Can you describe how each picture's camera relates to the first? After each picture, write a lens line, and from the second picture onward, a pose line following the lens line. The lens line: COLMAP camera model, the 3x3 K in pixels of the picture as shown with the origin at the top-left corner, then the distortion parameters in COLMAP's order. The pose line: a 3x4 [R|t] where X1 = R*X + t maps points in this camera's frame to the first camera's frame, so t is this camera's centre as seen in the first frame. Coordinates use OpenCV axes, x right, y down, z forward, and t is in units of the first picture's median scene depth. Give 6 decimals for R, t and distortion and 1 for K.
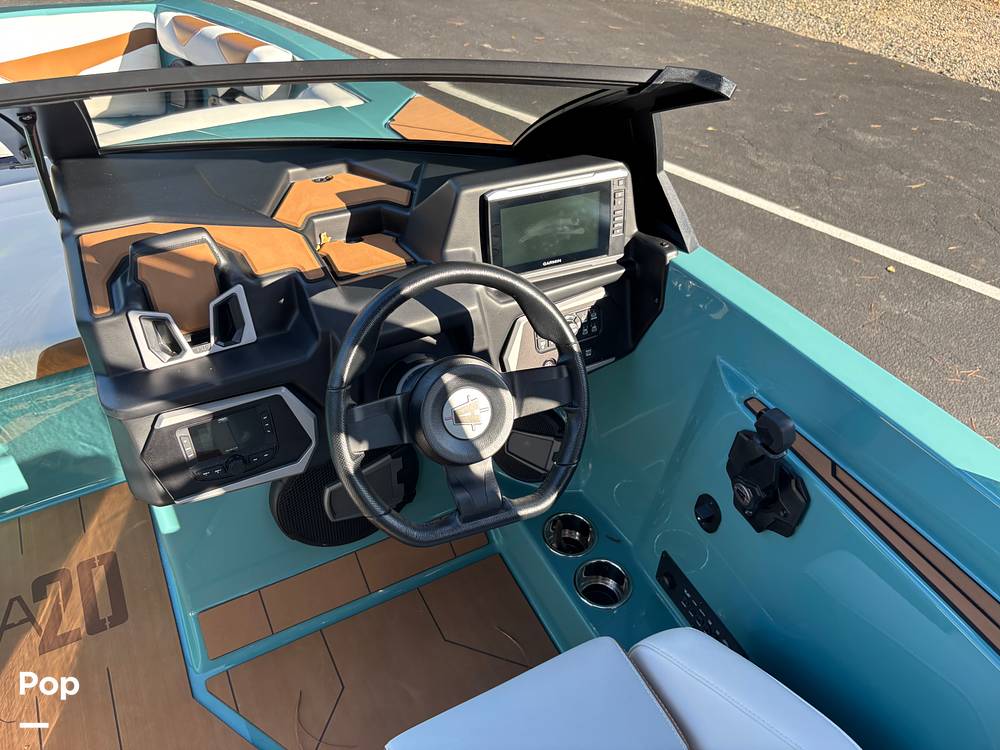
lens RADIAL K [[771.5, 0, 493.8], [0, 771.5, 373.9], [0, 0, 1]] dist [0.001657, -0.002876]
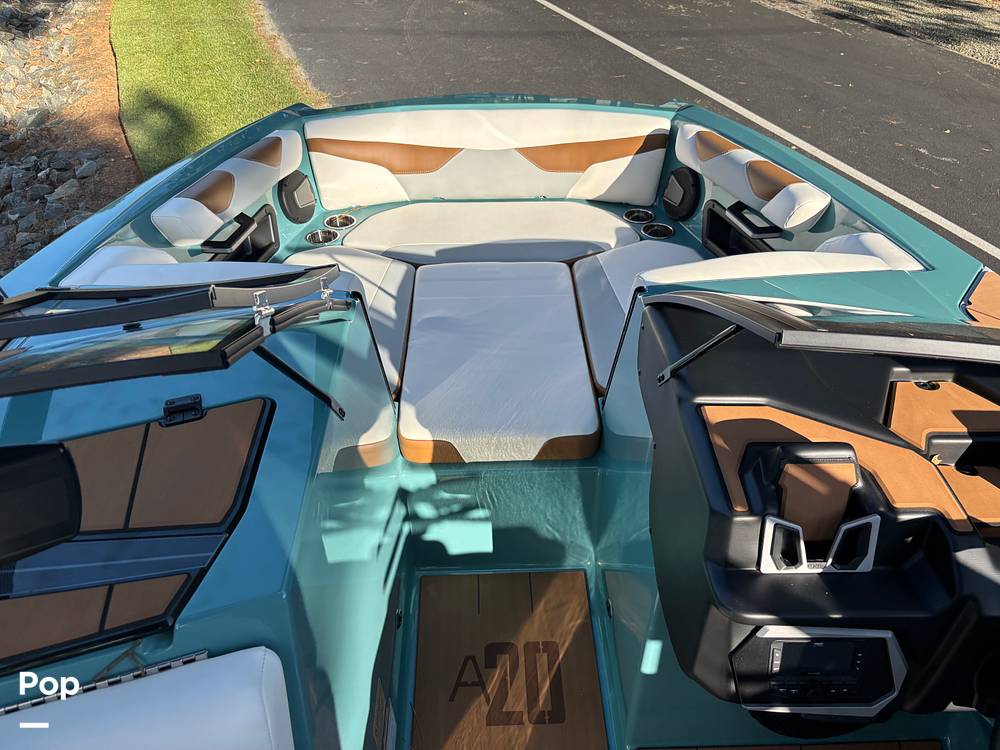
lens RADIAL K [[762.3, 0, 506.4], [0, 762.3, 375.5], [0, 0, 1]] dist [0.043824, -0.057537]
pose [[0.899617, 0.249200, -0.358593, -0.394372], [-0.270449, 0.962688, -0.009477, -0.131455], [0.342851, 0.105506, 0.933446, -0.046829]]
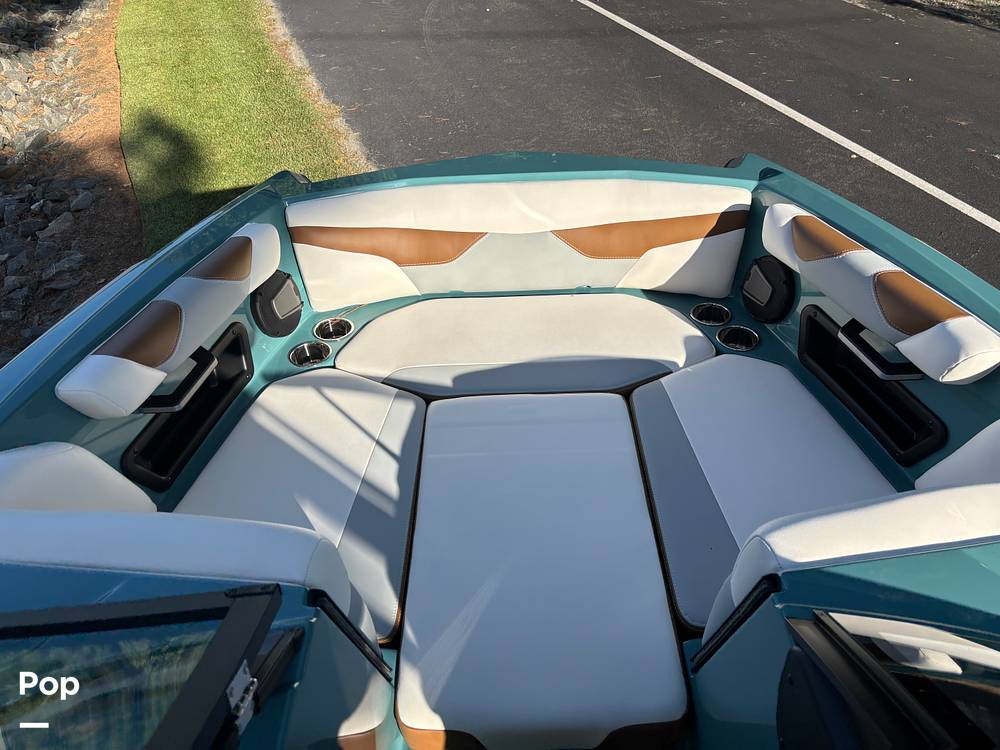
lens RADIAL K [[759.6, 0, 504.8], [0, 759.6, 373.9], [0, 0, 1]] dist [0.057128, -0.073602]
pose [[0.888384, 0.246057, -0.387596, -0.681073], [-0.259847, 0.965494, 0.017344, -0.493229], [0.378489, 0.085307, 0.921666, 0.357050]]
